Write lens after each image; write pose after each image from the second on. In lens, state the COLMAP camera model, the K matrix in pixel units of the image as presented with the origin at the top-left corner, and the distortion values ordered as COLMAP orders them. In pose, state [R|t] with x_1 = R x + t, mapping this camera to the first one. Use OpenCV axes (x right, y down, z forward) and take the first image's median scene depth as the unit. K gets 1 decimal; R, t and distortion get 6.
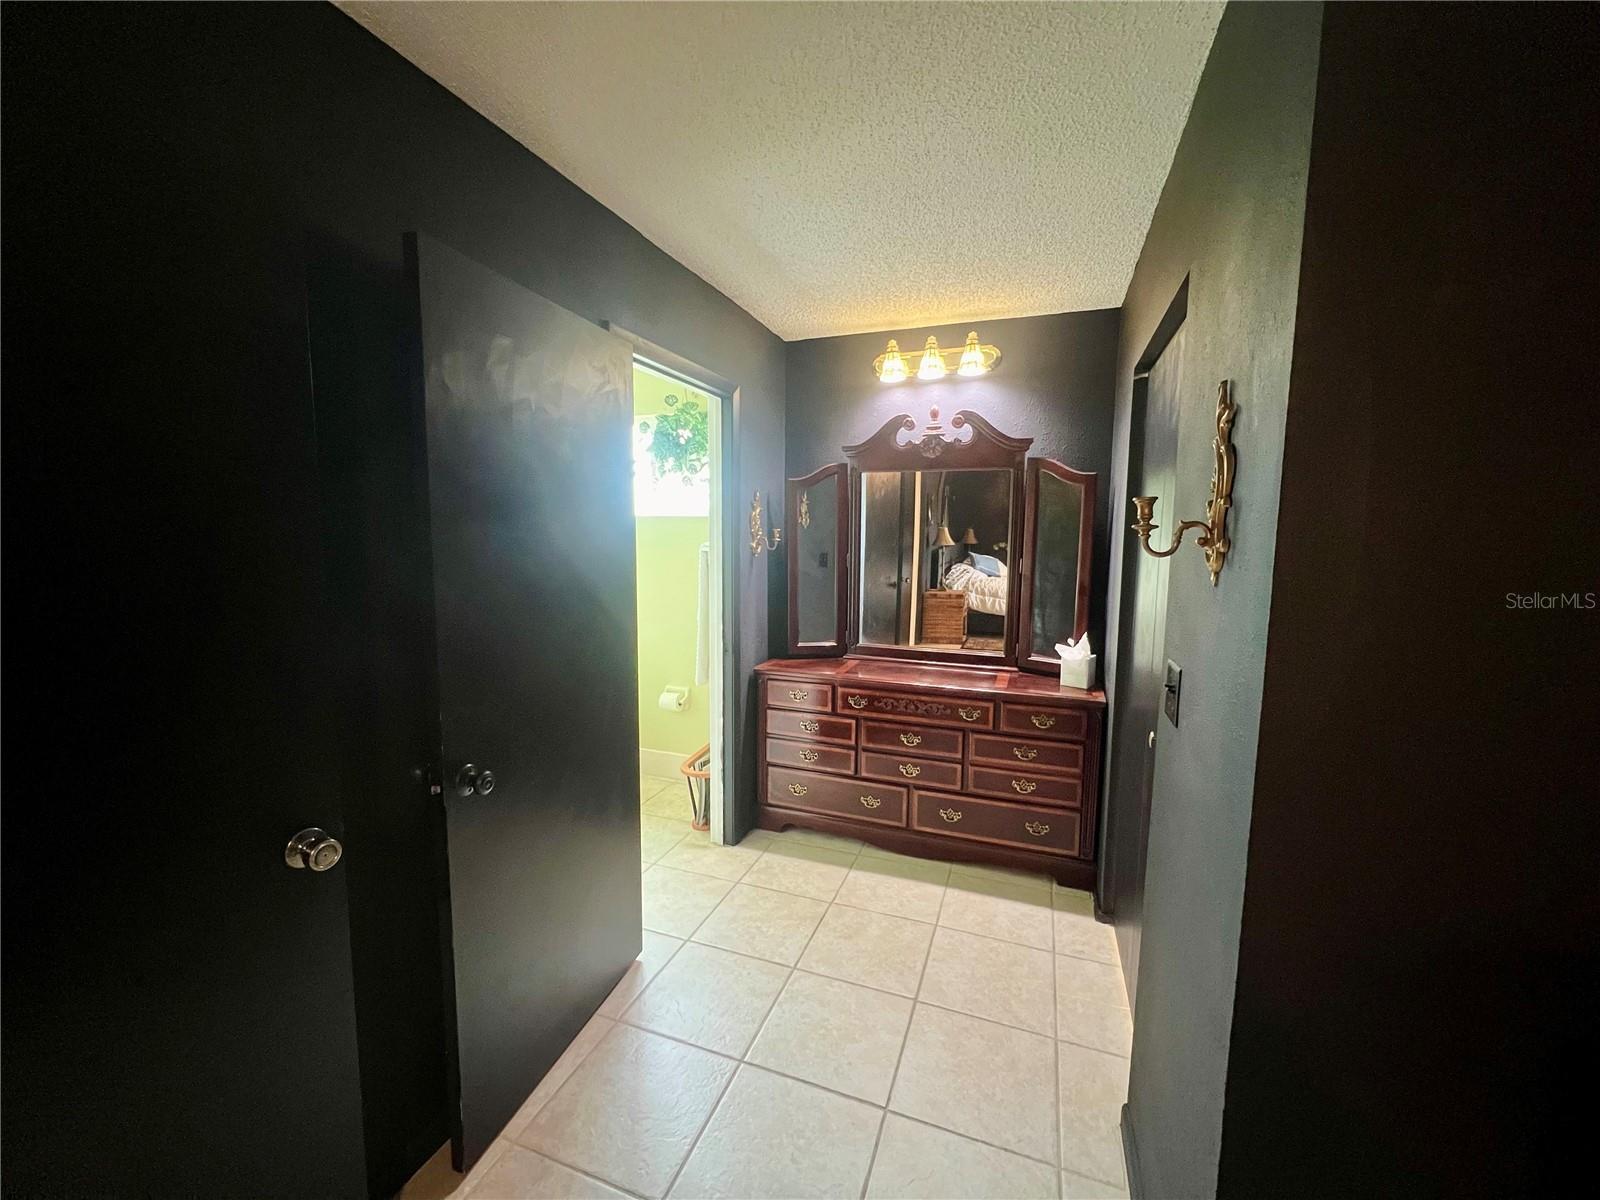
lens RADIAL K [[643.9, 0, 791.9], [0, 643.9, 597.8], [0, 0, 1]] dist [-0.003843, 0.001155]
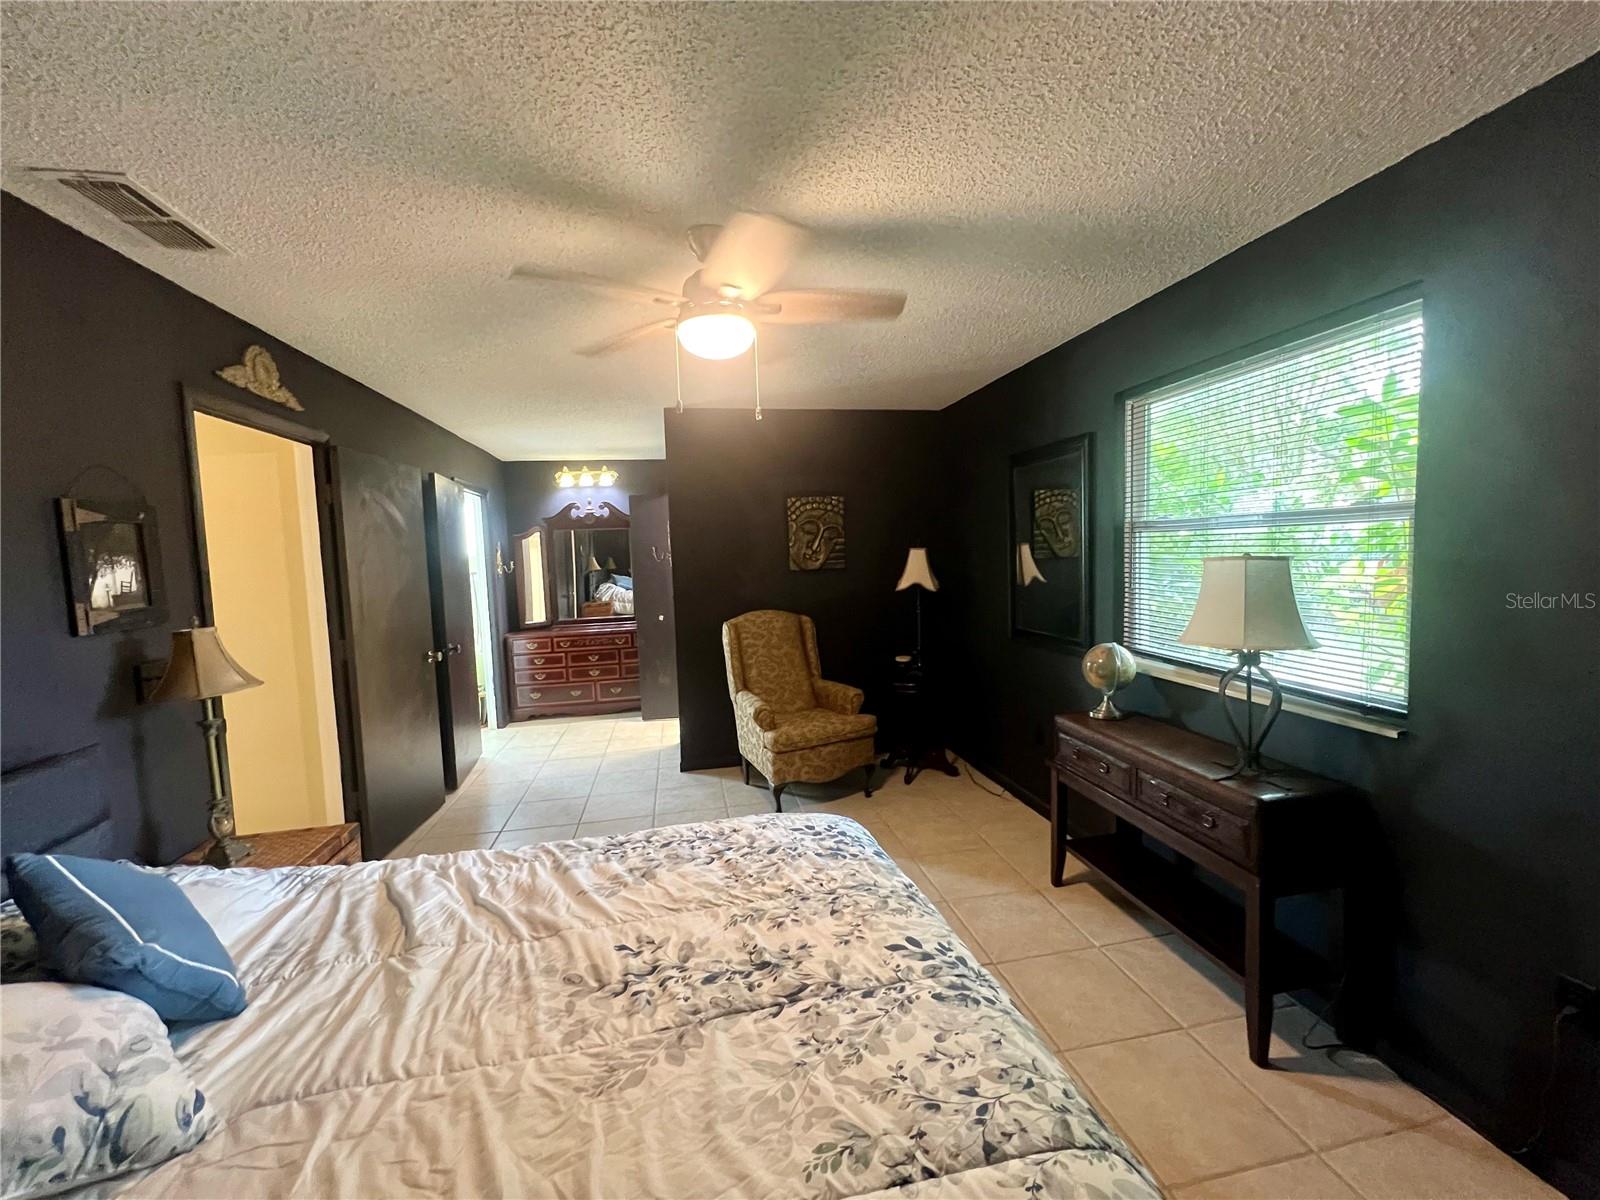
lens RADIAL K [[643.9, 0, 803.2], [0, 643.9, 601.8], [0, 0, 1]] dist [-0.003843, 0.001155]
pose [[0.844917, -0.079065, 0.529022, -0.309399], [0.099600, 0.994973, -0.010370, 0.117929], [-0.525543, 0.061453, 0.848545, -1.067223]]
